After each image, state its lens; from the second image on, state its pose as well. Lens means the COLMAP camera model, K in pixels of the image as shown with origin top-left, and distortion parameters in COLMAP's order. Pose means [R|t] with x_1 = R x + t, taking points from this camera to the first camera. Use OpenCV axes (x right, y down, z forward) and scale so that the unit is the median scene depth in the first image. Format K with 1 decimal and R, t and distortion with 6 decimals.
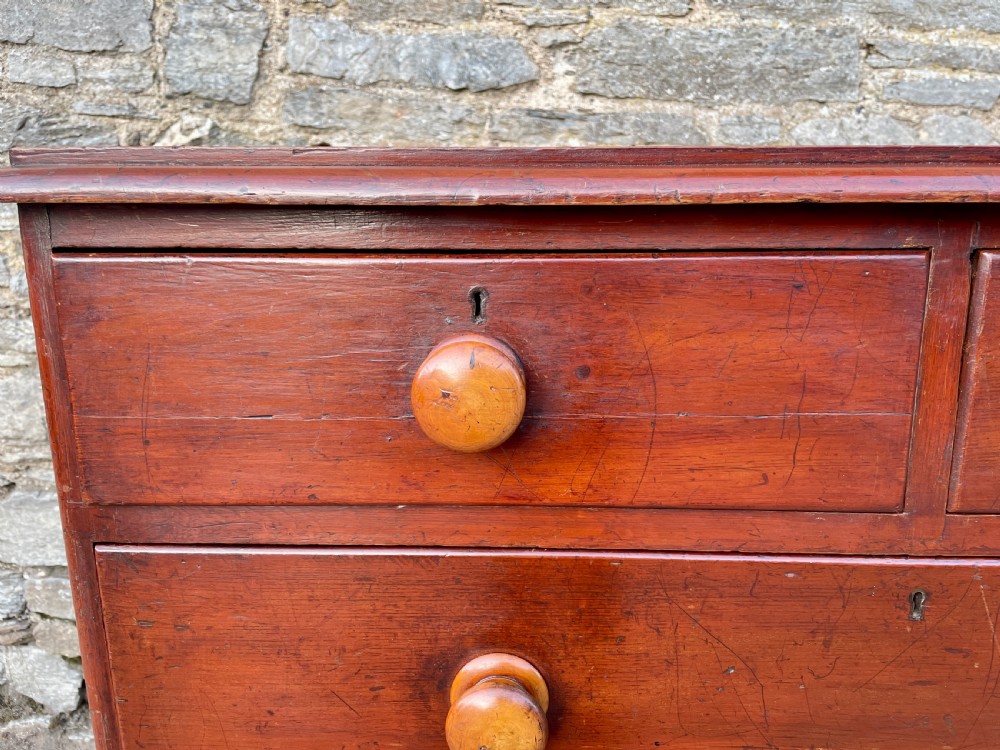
lens RADIAL K [[763.0, 0, 510.8], [0, 763.0, 370.1], [0, 0, 1]] dist [0.084385, -0.129220]
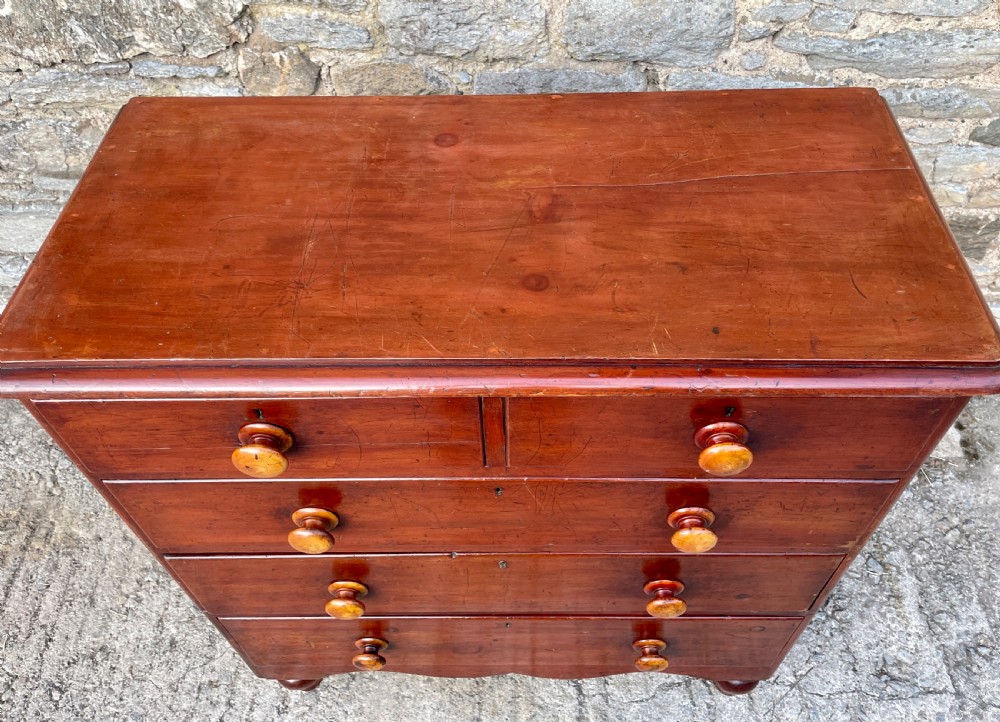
lens RADIAL K [[764.3, 0, 510.7], [0, 764.3, 339.8], [0, 0, 1]] dist [0.081672, -0.116086]
pose [[0.999392, -0.033988, 0.007758, 0.193147], [0.022394, 0.796438, 0.604306, -0.460177], [-0.026718, -0.603765, 0.796715, -0.156821]]
